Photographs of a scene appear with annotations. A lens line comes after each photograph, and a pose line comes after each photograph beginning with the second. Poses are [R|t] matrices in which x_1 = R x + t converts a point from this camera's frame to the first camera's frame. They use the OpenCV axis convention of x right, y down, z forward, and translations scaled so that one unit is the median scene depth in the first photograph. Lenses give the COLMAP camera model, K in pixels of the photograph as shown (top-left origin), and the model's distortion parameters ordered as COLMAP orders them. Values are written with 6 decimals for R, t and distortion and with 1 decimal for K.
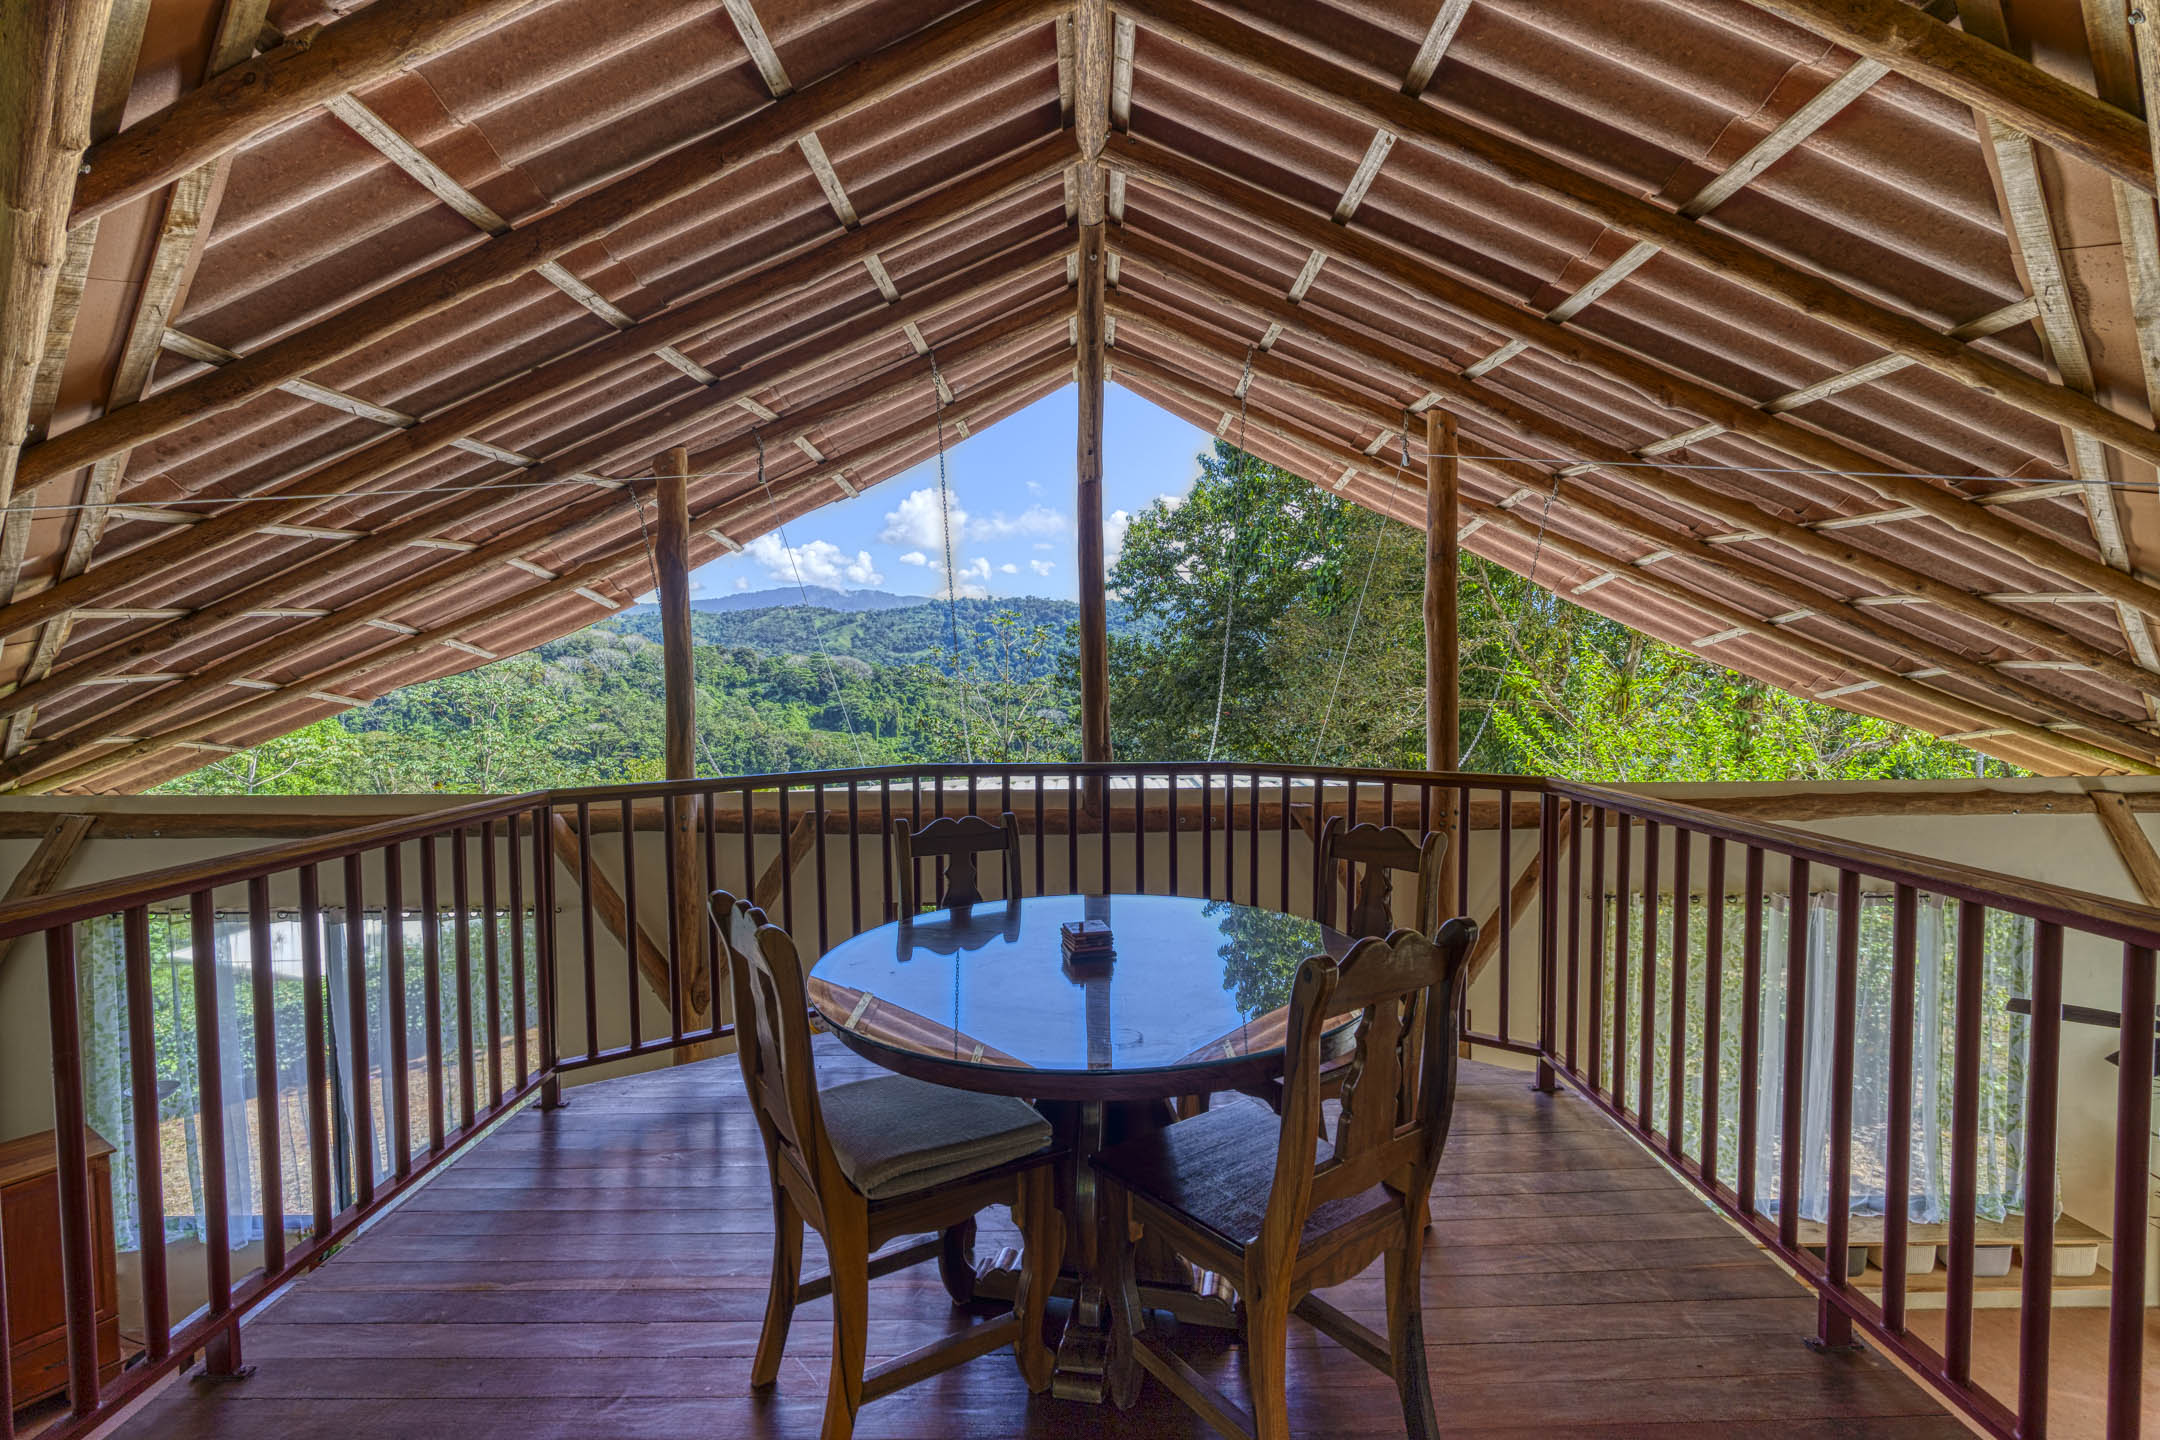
lens RADIAL K [[982.6, 0, 1080.0], [0, 982.6, 720.0], [0, 0, 1]] dist [0.017298, 0.000016]
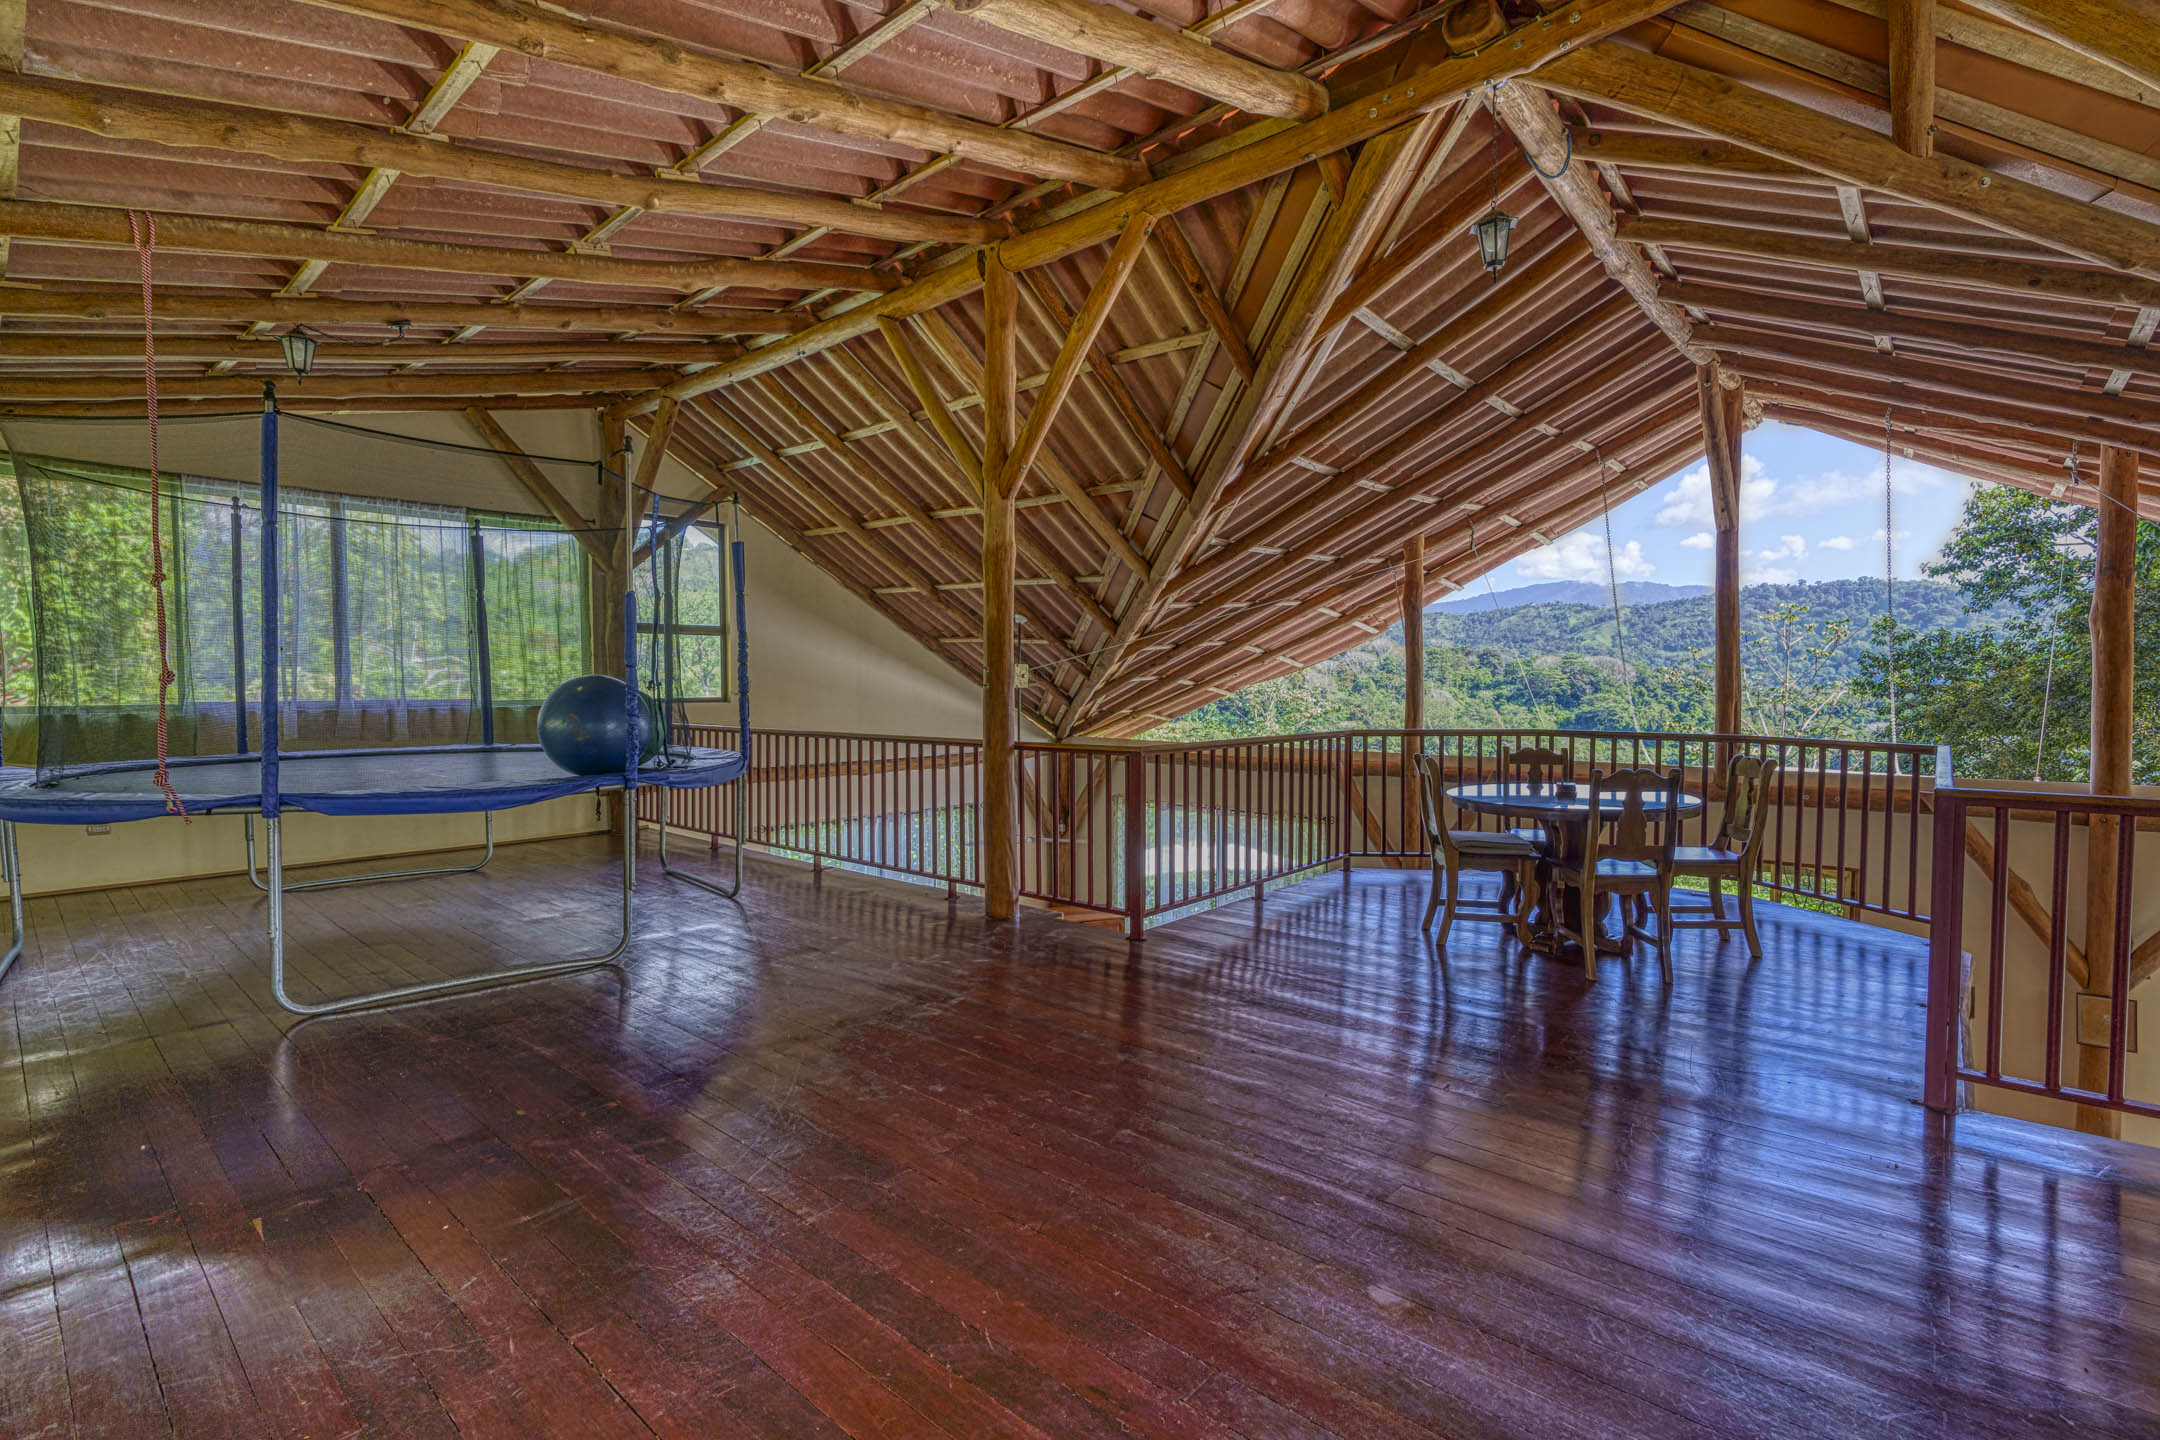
lens RADIAL K [[981.6, 0, 1080.0], [0, 981.6, 720.0], [0, 0, 1]] dist [0.000419, 0.001084]
pose [[0.750295, 0.032947, -0.660282, 0.199938], [-0.034019, 0.999358, 0.011210, 0.018878], [0.660227, 0.014051, 0.750934, -0.457750]]
